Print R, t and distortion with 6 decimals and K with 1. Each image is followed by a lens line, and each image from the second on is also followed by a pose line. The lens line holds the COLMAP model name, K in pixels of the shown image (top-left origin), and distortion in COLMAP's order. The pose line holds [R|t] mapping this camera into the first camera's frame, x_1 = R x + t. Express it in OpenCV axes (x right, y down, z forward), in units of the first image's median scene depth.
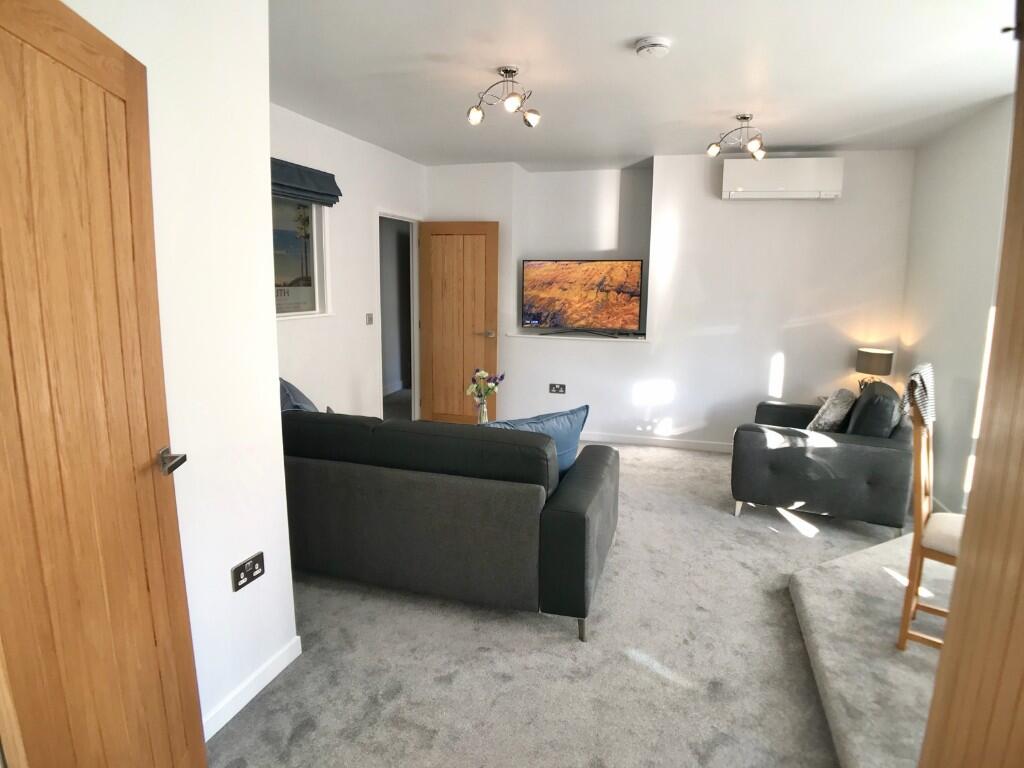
lens RADIAL K [[596.2, 0, 512.0], [0, 596.2, 384.0], [0, 0, 1]] dist [0.001421, 0.000702]
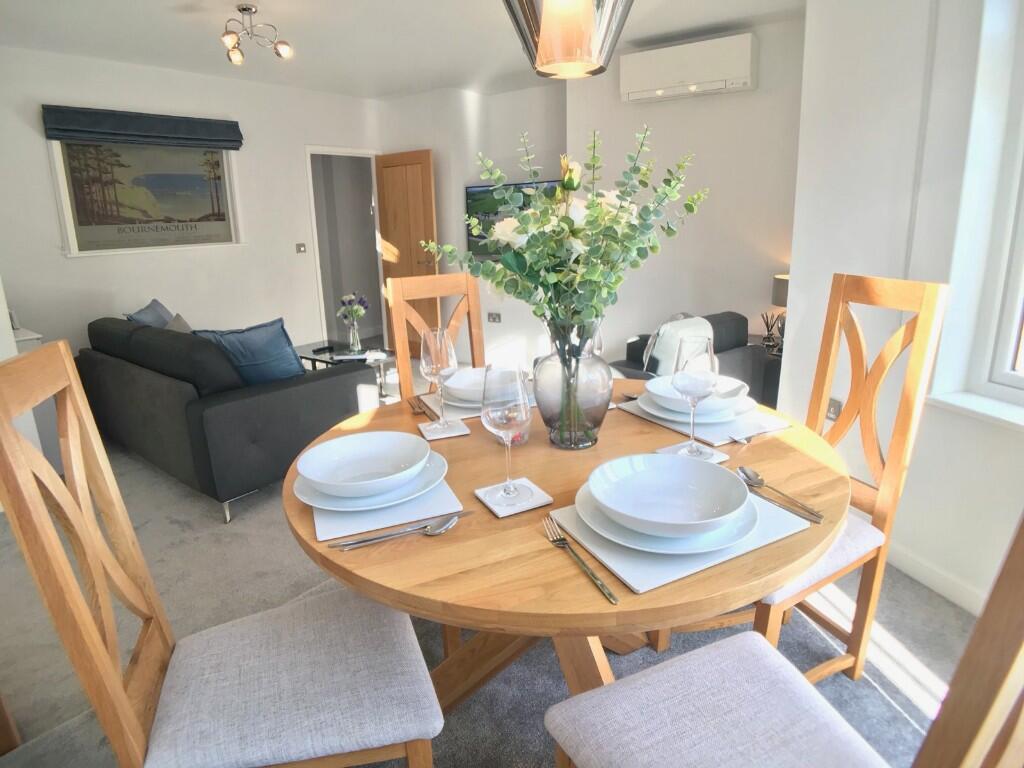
lens RADIAL K [[601.9, 0, 512.0], [0, 601.9, 384.0], [0, 0, 1]] dist [-0.026102, -0.000675]
pose [[0.918752, 0.068941, -0.388770, 0.671932], [-0.030806, 0.994153, 0.103492, 0.017720], [0.393632, -0.083107, 0.915504, 0.113331]]
